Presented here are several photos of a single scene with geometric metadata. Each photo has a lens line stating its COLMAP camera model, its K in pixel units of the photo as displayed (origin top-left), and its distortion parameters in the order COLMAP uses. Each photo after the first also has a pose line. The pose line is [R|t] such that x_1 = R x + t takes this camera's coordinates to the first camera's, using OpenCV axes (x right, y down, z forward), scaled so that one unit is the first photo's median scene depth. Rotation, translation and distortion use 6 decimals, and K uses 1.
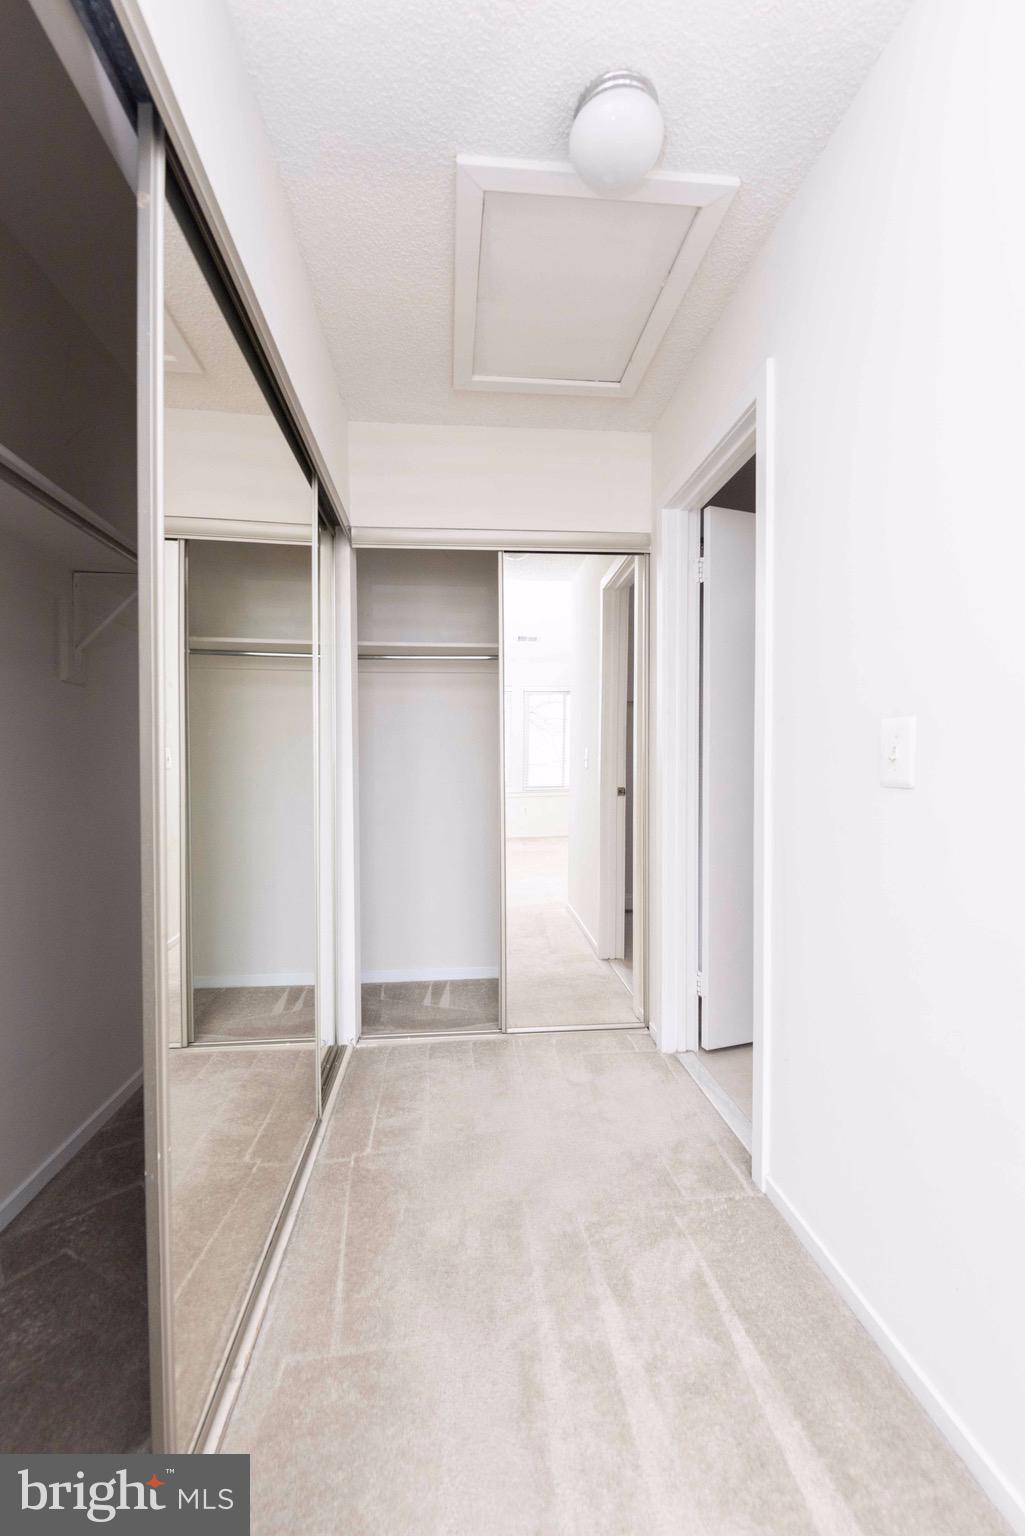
lens RADIAL K [[616.5, 0, 512.4], [0, 616.5, 761.9], [0, 0, 1]] dist [-0.017413, -0.000698]
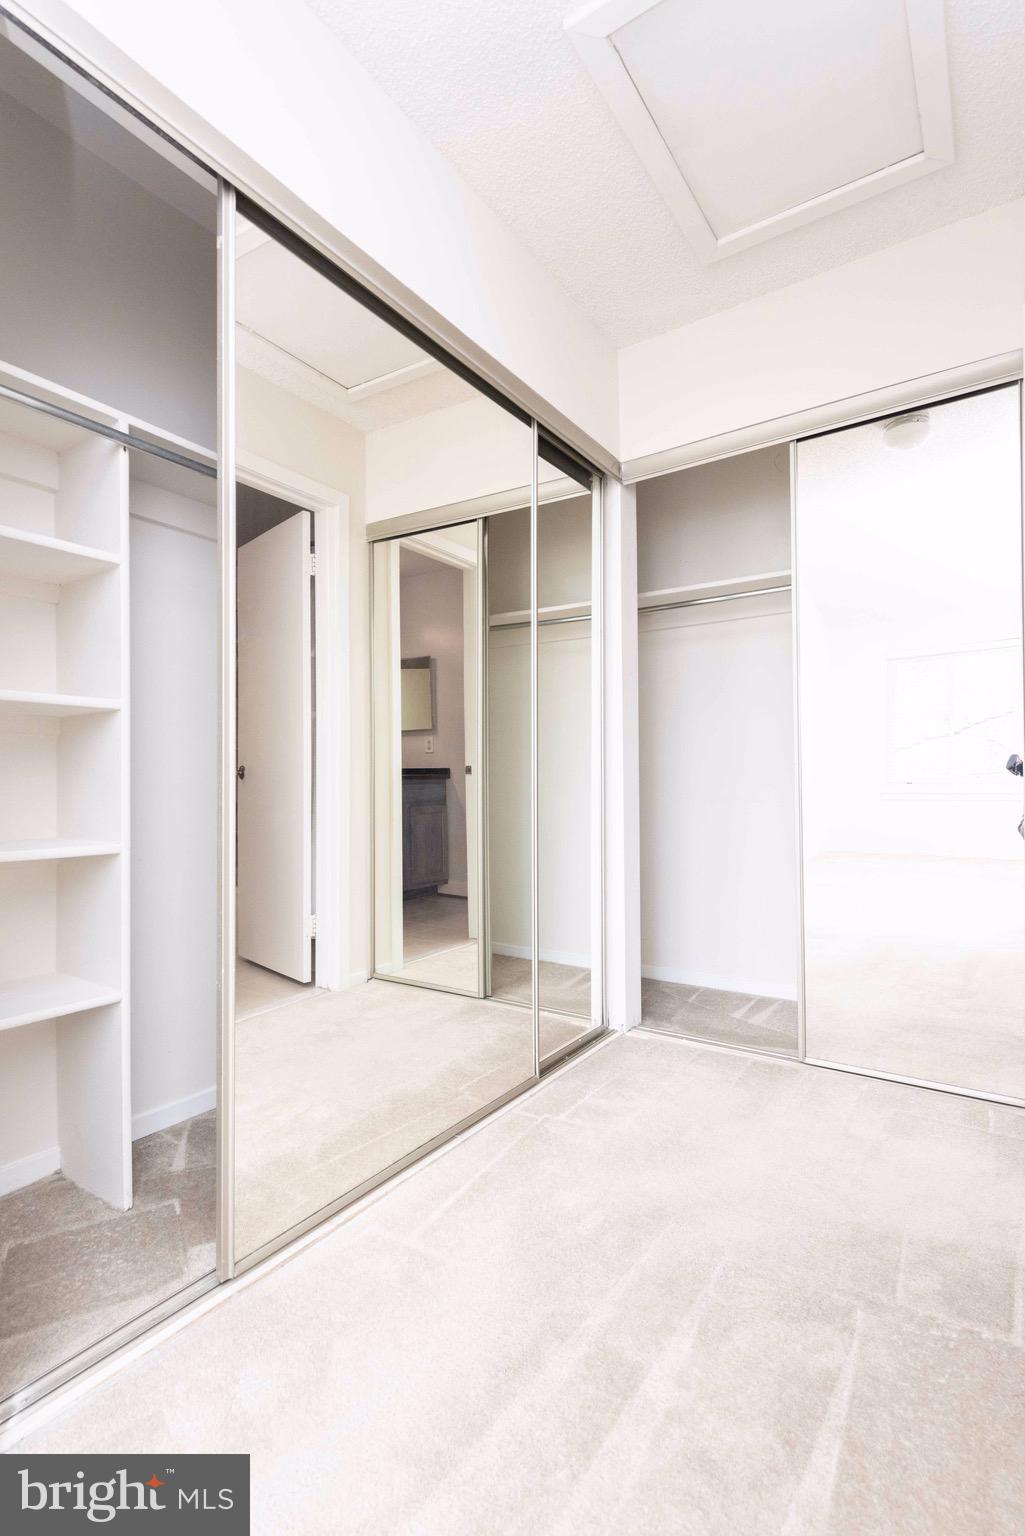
lens RADIAL K [[718.6, 0, 519.7], [0, 718.6, 775.8], [0, 0, 1]] dist [-0.015083, -0.001239]
pose [[0.781589, -0.001741, -0.623791, 0.370941], [0.006018, 0.999971, 0.004749, 0.097402], [0.623765, -0.007466, 0.781577, 0.095547]]
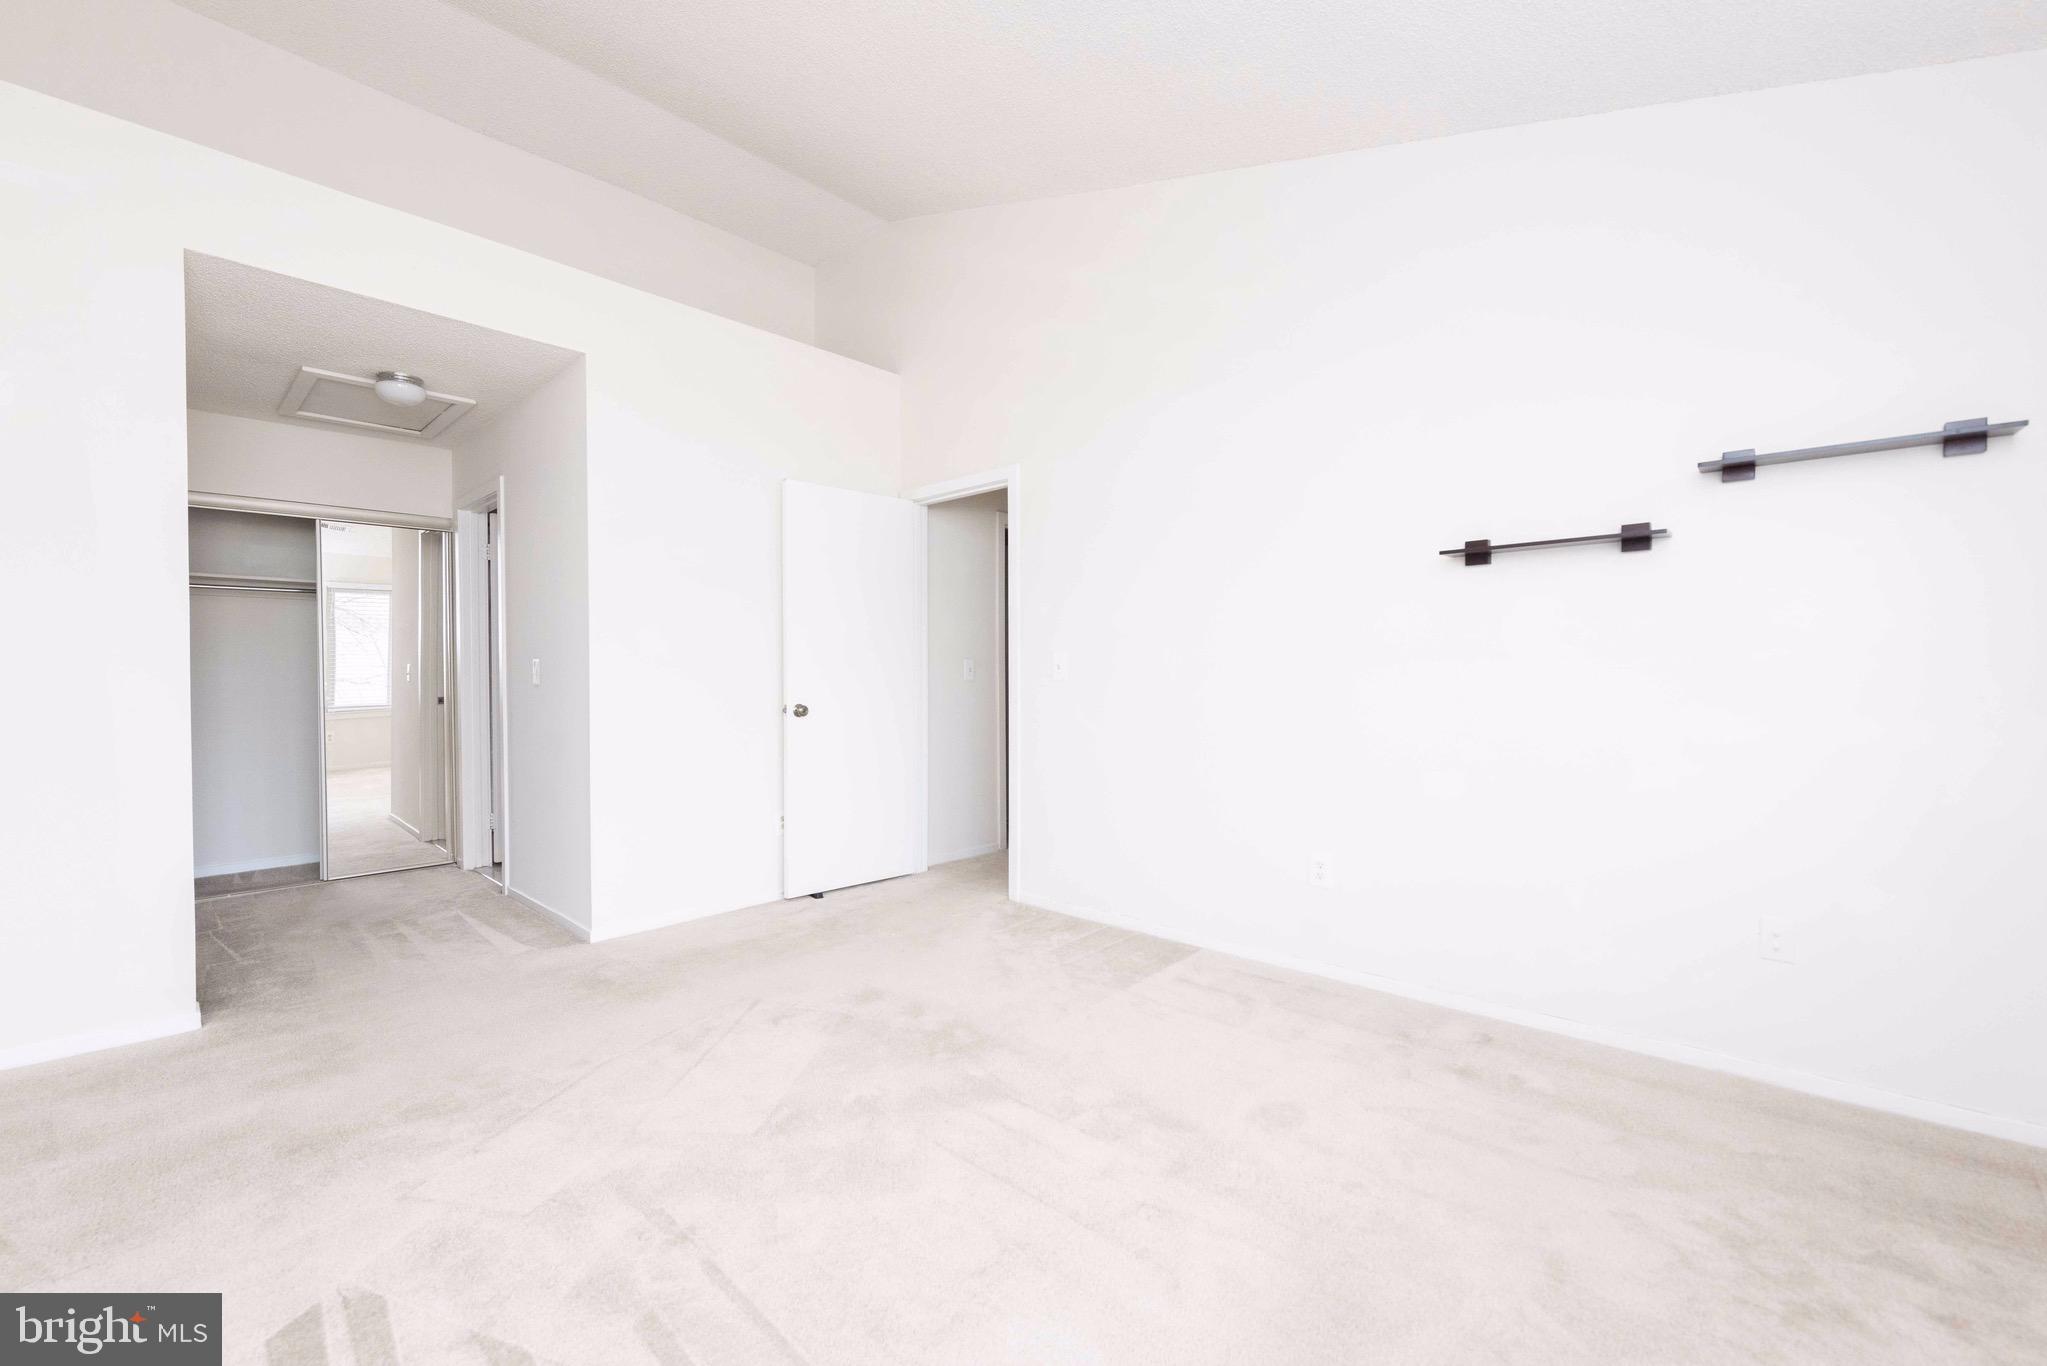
lens RADIAL K [[821.6, 0, 1033.3], [0, 821.6, 690.6], [0, 0, 1]] dist [-0.017413, -0.000698]
pose [[0.740326, -0.009137, 0.672186, -0.072452], [-0.002582, 0.999862, 0.016435, 0.004257], [-0.672243, -0.013903, 0.740200, -1.679205]]
